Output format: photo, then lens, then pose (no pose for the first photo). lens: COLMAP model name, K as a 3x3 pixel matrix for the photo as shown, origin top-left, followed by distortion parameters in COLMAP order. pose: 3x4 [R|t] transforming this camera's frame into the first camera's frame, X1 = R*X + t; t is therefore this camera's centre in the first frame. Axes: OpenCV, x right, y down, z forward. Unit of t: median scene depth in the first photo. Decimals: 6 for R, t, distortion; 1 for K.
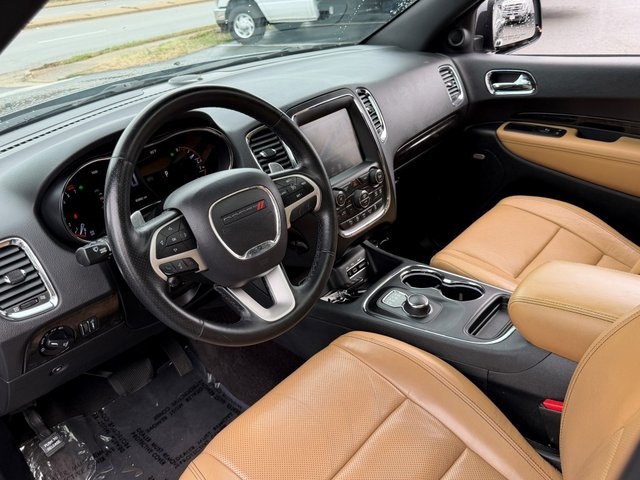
lens RADIAL K [[539.2, 0, 320.0], [0, 539.2, 240.0], [0, 0, 1]] dist [0.010200, -0.000095]
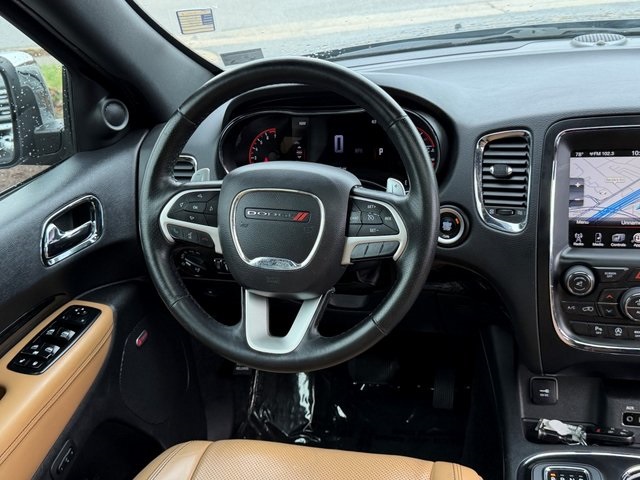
lens RADIAL K [[761.2, 0, 320.0], [0, 761.2, 240.0], [0, 0, 1]] dist [0.060828, -0.044494]
pose [[0.409966, 0.405542, -0.816985, 0.626684], [-0.359951, 0.894952, 0.263620, -0.255499], [0.838071, 0.186000, 0.512875, 0.338649]]
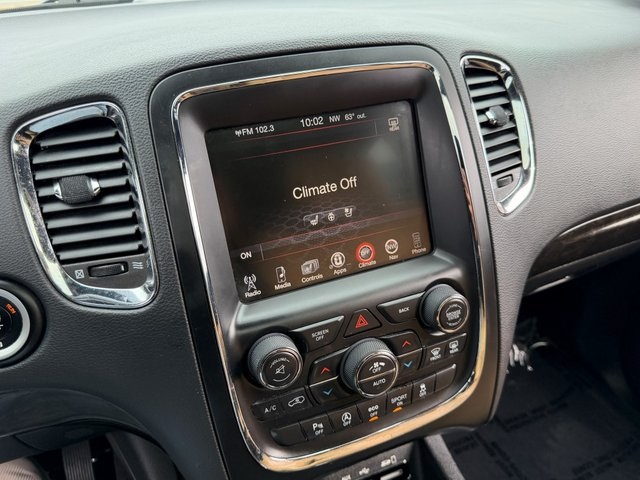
lens RADIAL K [[578.2, 0, 320.0], [0, 578.2, 240.0], [0, 0, 1]] dist [-0.016582, -0.016434]
pose [[0.902219, 0.257667, -0.345846, 0.172757], [-0.247303, 0.966062, 0.074602, -0.196375], [0.353331, 0.018222, 0.935321, 0.720315]]
